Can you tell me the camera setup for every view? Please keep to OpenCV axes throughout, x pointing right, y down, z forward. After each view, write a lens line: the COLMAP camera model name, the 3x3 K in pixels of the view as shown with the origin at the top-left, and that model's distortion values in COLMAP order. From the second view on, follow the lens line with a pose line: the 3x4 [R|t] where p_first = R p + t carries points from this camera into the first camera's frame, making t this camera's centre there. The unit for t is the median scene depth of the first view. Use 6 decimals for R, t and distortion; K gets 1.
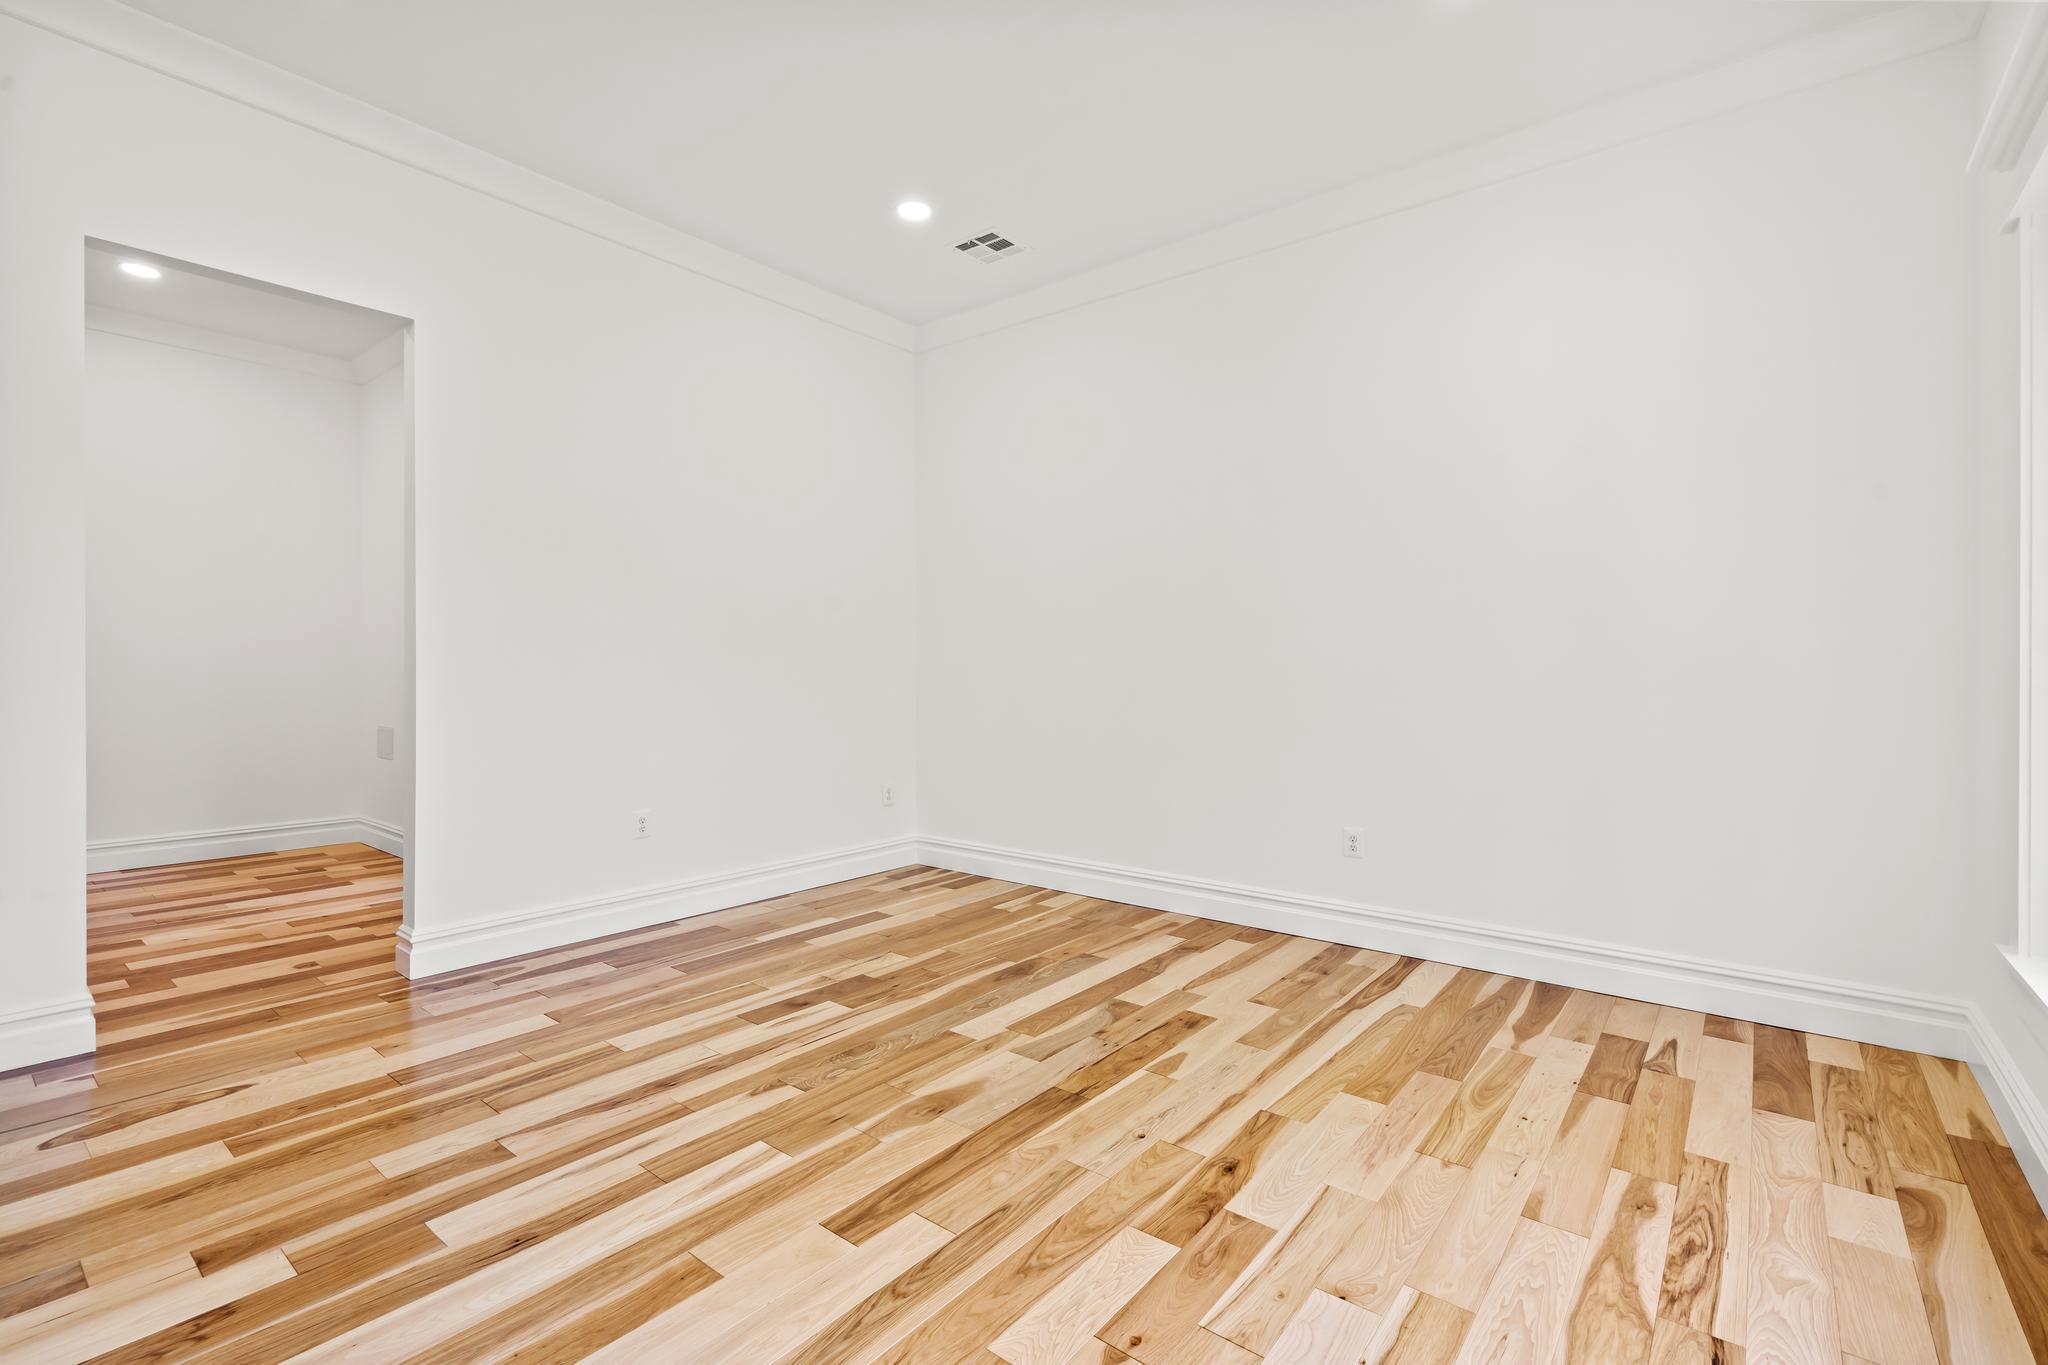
lens RADIAL K [[921.4, 0, 1020.8], [0, 921.4, 679.4], [0, 0, 1]] dist [-0.005312, 0.001968]
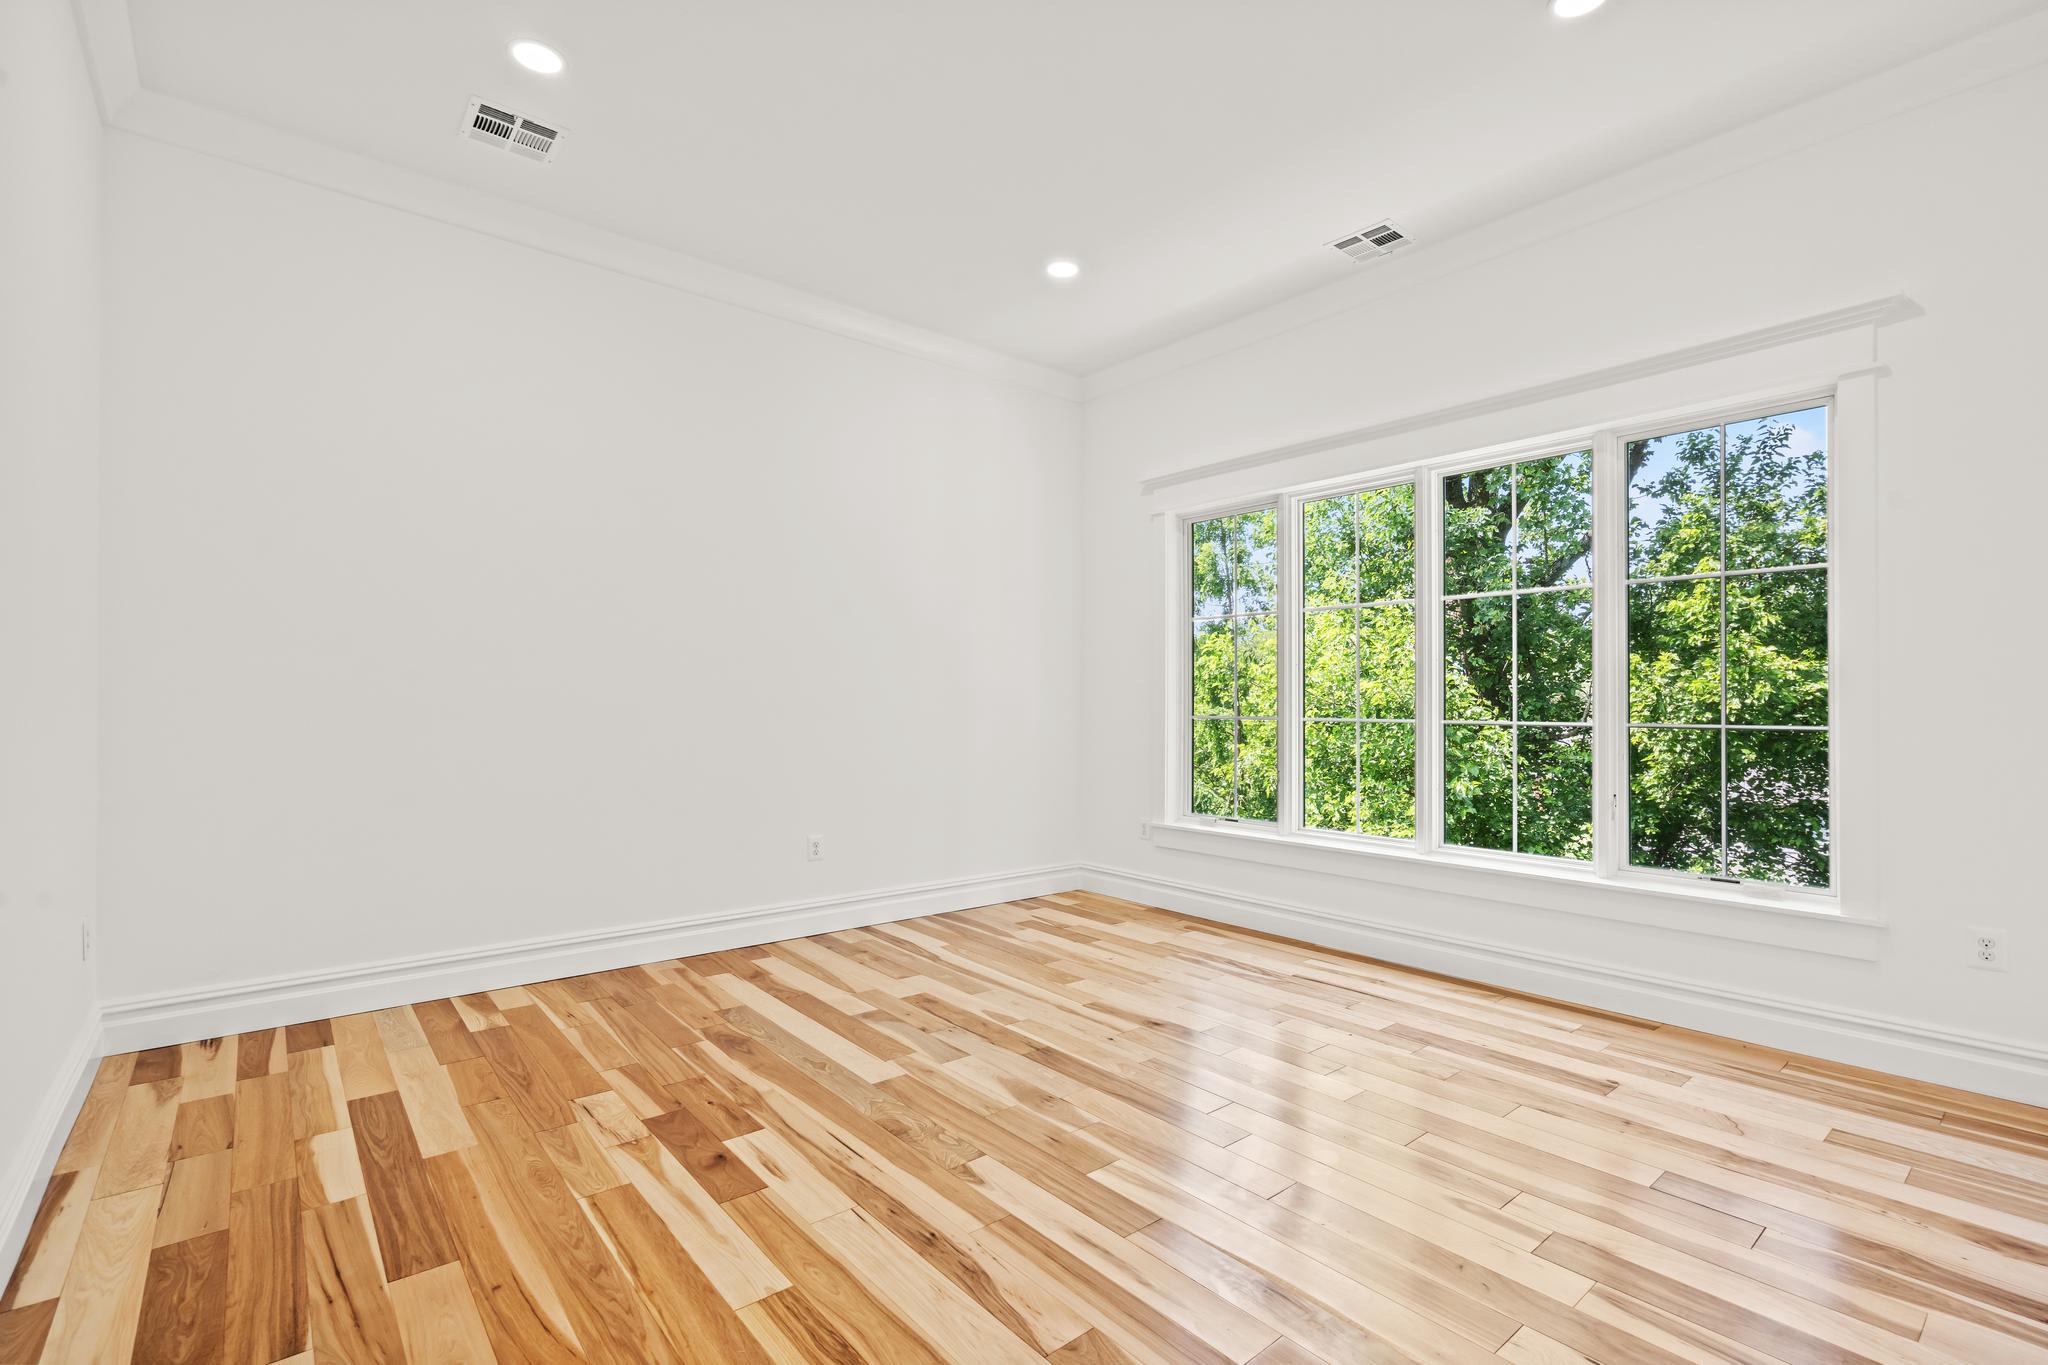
lens RADIAL K [[921.4, 0, 1022.7], [0, 921.4, 691.9], [0, 0, 1]] dist [-0.005312, 0.001968]
pose [[0.186638, 0.012328, 0.982351, -0.918912], [0.001594, 0.999916, -0.012852, -0.008612], [-0.982428, 0.003965, 0.186602, 0.626713]]
